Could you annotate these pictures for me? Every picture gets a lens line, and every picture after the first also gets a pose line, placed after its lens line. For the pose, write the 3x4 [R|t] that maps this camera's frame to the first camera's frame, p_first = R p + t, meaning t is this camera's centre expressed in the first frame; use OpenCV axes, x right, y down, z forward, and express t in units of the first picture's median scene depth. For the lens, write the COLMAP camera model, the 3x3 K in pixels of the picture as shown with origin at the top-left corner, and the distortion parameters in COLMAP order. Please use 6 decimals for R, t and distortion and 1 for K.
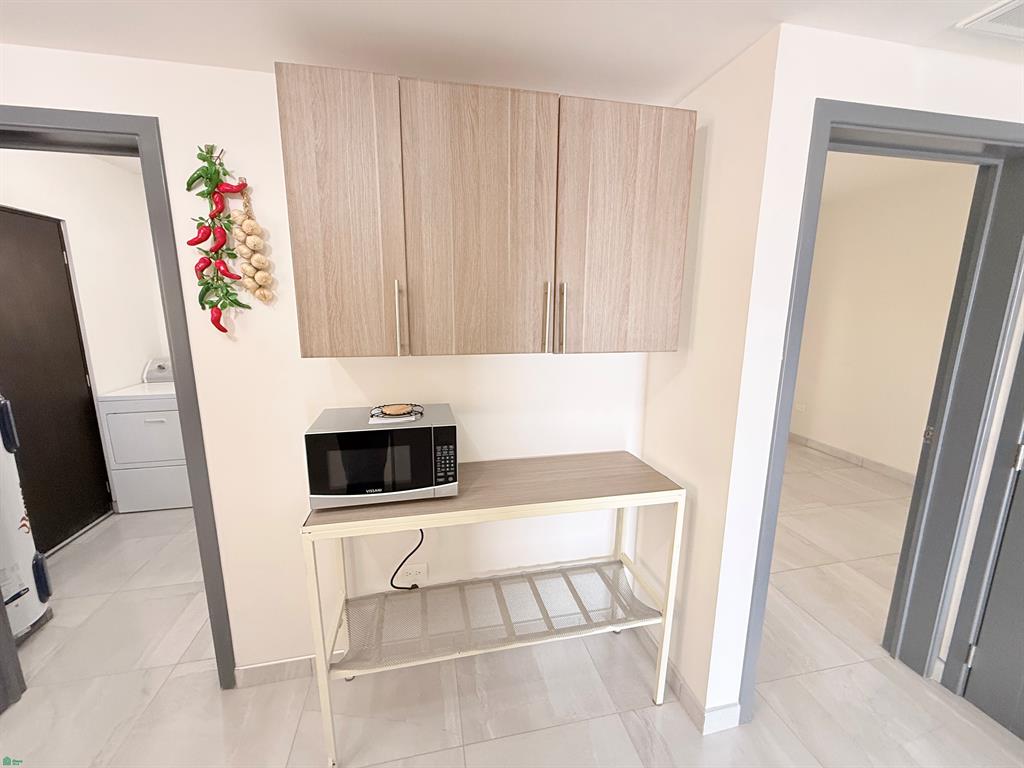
lens RADIAL K [[406.9, 0, 508.4], [0, 406.9, 382.8], [0, 0, 1]] dist [-0.000817, -0.000443]
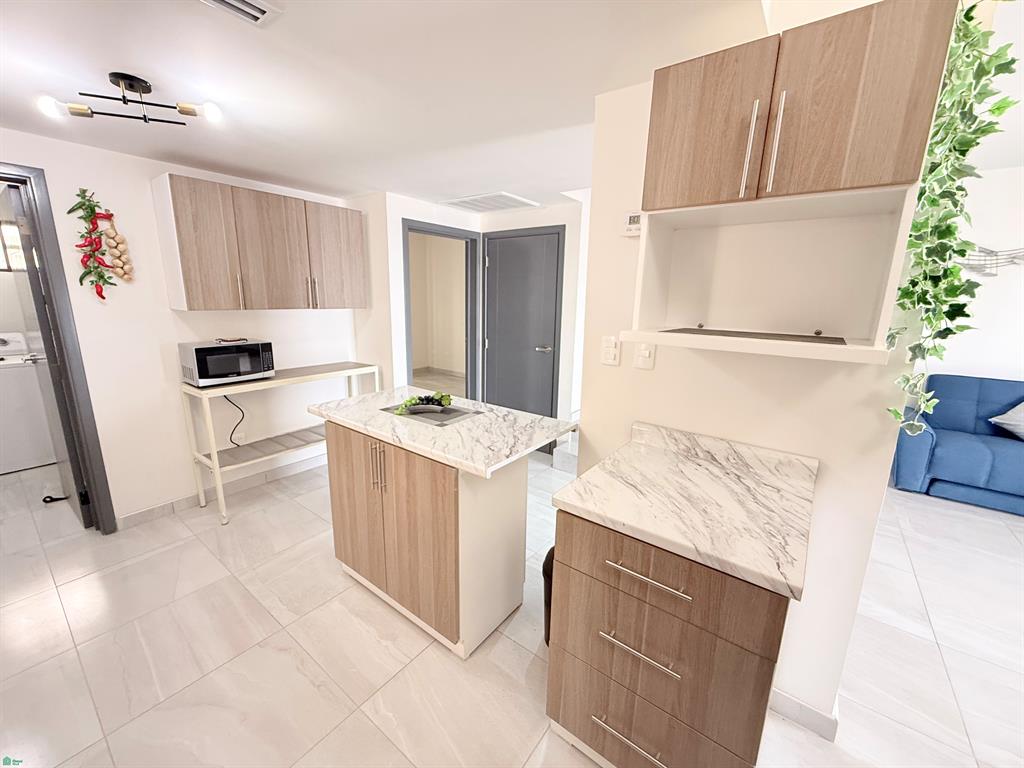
lens RADIAL K [[406.9, 0, 508.4], [0, 406.9, 382.8], [0, 0, 1]] dist [-0.000817, -0.000443]
pose [[0.754989, -0.127469, 0.643229, -0.551816], [0.103779, 0.991789, 0.074734, 0.265987], [-0.647474, 0.010330, 0.762018, -1.365833]]
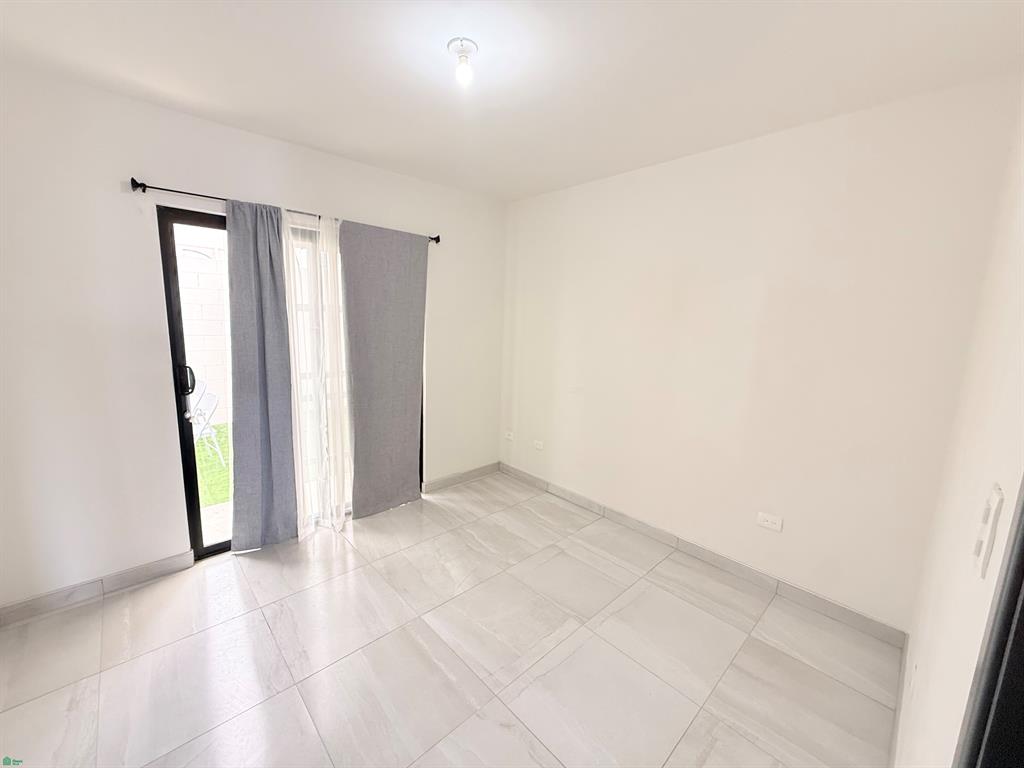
lens RADIAL K [[406.9, 0, 508.4], [0, 406.9, 382.8], [0, 0, 1]] dist [-0.000817, -0.000443]
pose [[0.852124, -0.059260, 0.519973, 0.846788], [0.068789, 0.997631, 0.000965, -0.216077], [-0.518799, 0.034946, 0.854182, 1.118928]]
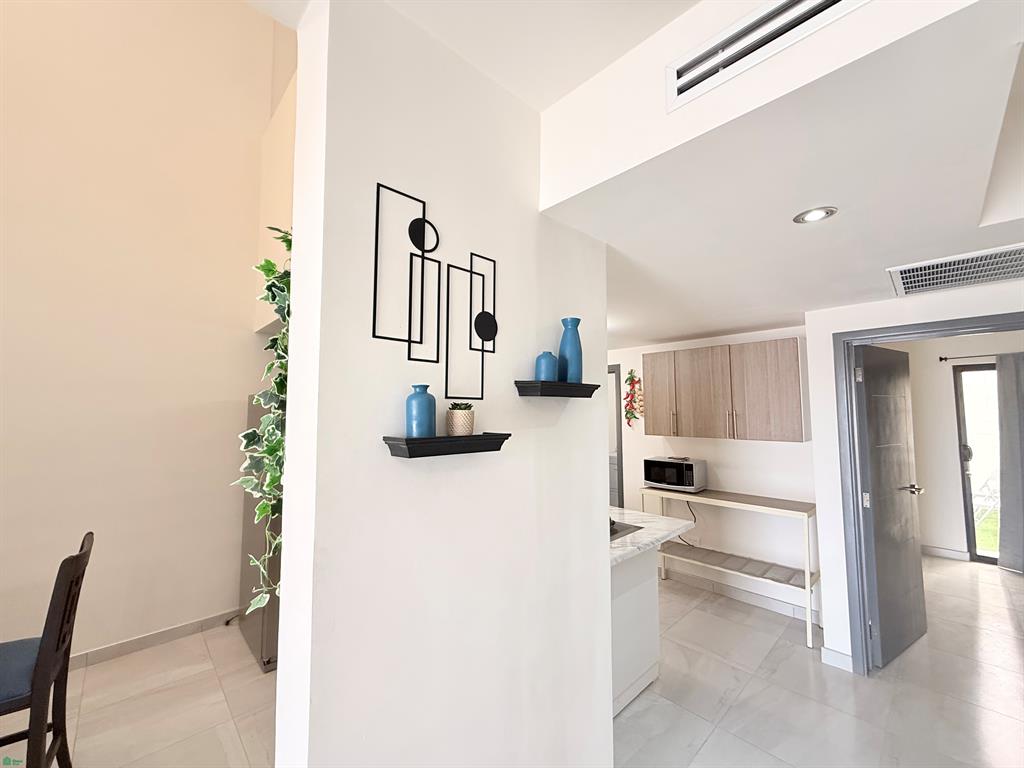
lens RADIAL K [[406.9, 0, 508.4], [0, 406.9, 382.8], [0, 0, 1]] dist [-0.000817, -0.000443]
pose [[0.525897, -0.063964, -0.848139, 1.406757], [-0.149027, 0.974813, -0.165923, 0.193756], [0.837391, 0.213654, 0.503119, -1.350709]]
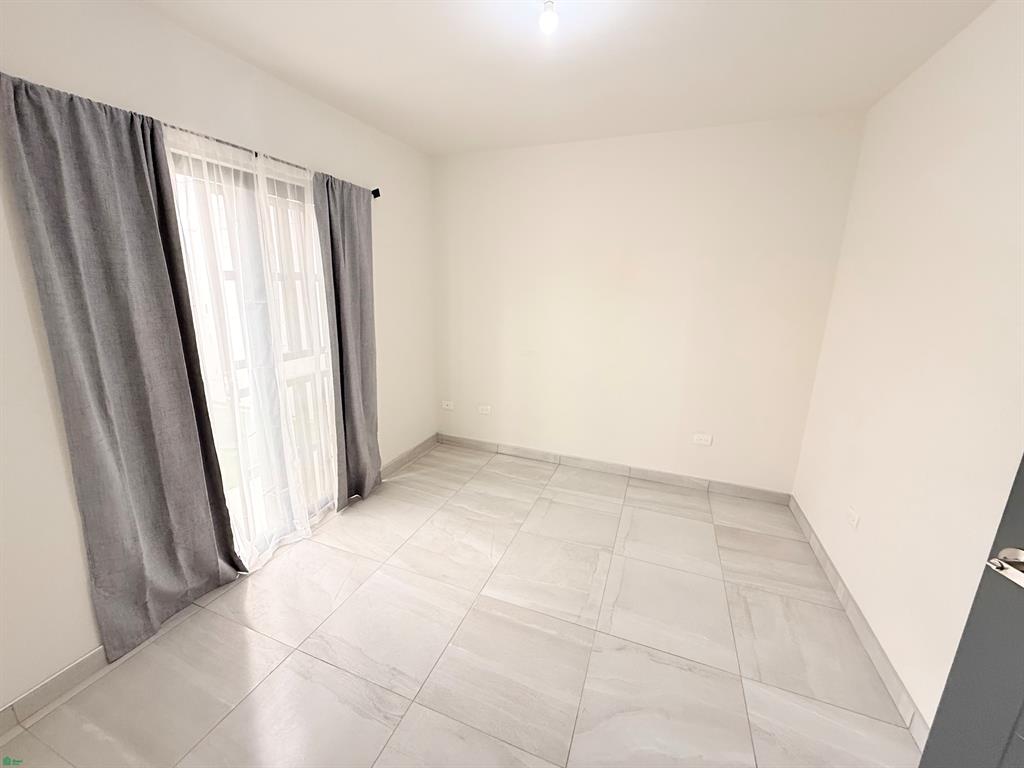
lens RADIAL K [[406.9, 0, 508.4], [0, 406.9, 382.8], [0, 0, 1]] dist [-0.000817, -0.000443]
pose [[0.541231, -0.194452, 0.818082, 0.280361], [0.138829, 0.980207, 0.141140, -0.332203], [-0.829335, 0.037184, 0.557514, 1.657150]]
